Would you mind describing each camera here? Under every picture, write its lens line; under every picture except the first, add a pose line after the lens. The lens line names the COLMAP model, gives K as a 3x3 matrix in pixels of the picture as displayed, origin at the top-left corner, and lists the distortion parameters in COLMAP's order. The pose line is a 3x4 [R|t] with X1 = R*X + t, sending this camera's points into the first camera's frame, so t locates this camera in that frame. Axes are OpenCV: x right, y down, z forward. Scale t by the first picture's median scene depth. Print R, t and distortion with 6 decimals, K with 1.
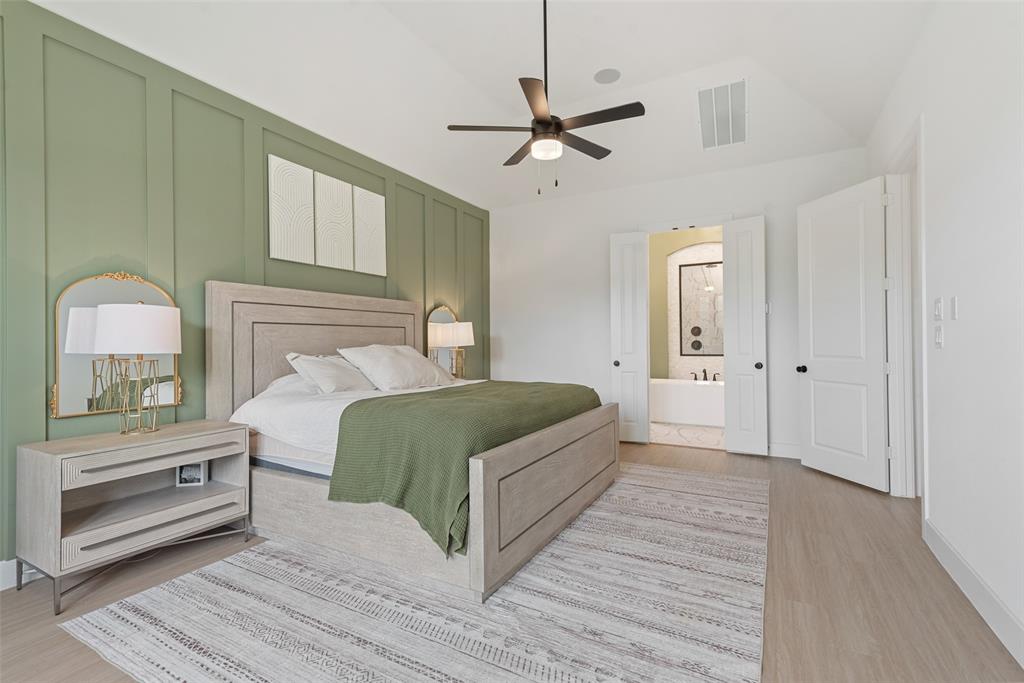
lens RADIAL K [[449.4, 0, 515.2], [0, 449.4, 340.4], [0, 0, 1]] dist [0.007965, -0.001410]
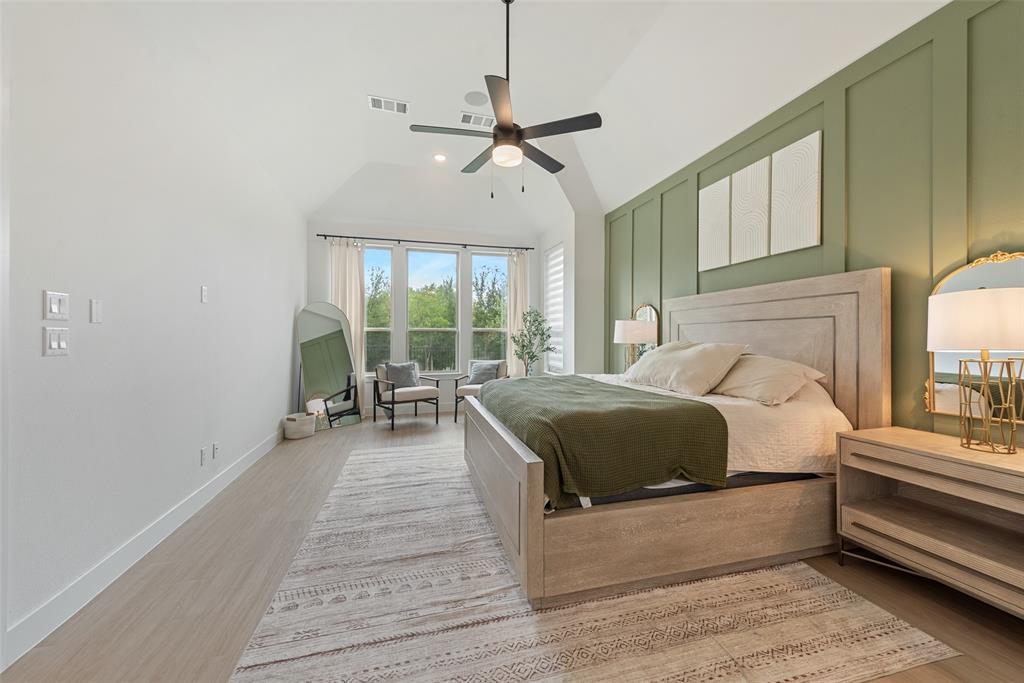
lens RADIAL K [[397.6, 0, 531.4], [0, 397.6, 339.0], [0, 0, 1]] dist [0.001271, -0.000744]
pose [[-0.684949, 0.008327, -0.728544, 0.623527], [0.007473, 0.999962, 0.004403, -0.002885], [0.728553, -0.002428, -0.684985, 1.471737]]
